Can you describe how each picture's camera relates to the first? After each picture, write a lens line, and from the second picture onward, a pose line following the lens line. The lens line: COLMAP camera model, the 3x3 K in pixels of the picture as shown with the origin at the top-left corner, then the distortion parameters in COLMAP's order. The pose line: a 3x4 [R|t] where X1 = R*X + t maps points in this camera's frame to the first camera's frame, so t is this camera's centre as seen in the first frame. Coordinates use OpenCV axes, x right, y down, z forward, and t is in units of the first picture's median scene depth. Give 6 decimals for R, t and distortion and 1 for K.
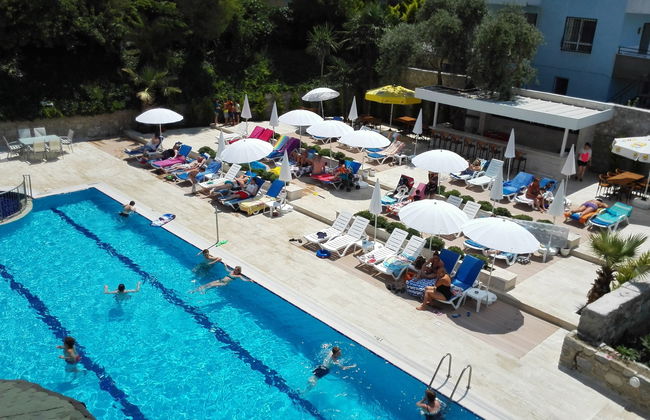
lens RADIAL K [[607.2, 0, 327.6], [0, 607.2, 208.5], [0, 0, 1]] dist [0.141703, -0.287250]
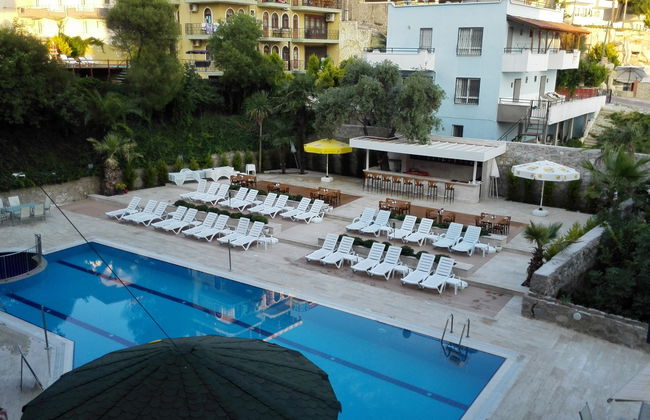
lens RADIAL K [[607.2, 0, 327.6], [0, 607.2, 208.5], [0, 0, 1]] dist [0.141703, -0.287250]
pose [[0.975364, -0.086501, 0.202933, -0.199571], [0.107131, 0.989889, -0.092967, 0.058617], [-0.192840, 0.112417, 0.974769, -0.190692]]
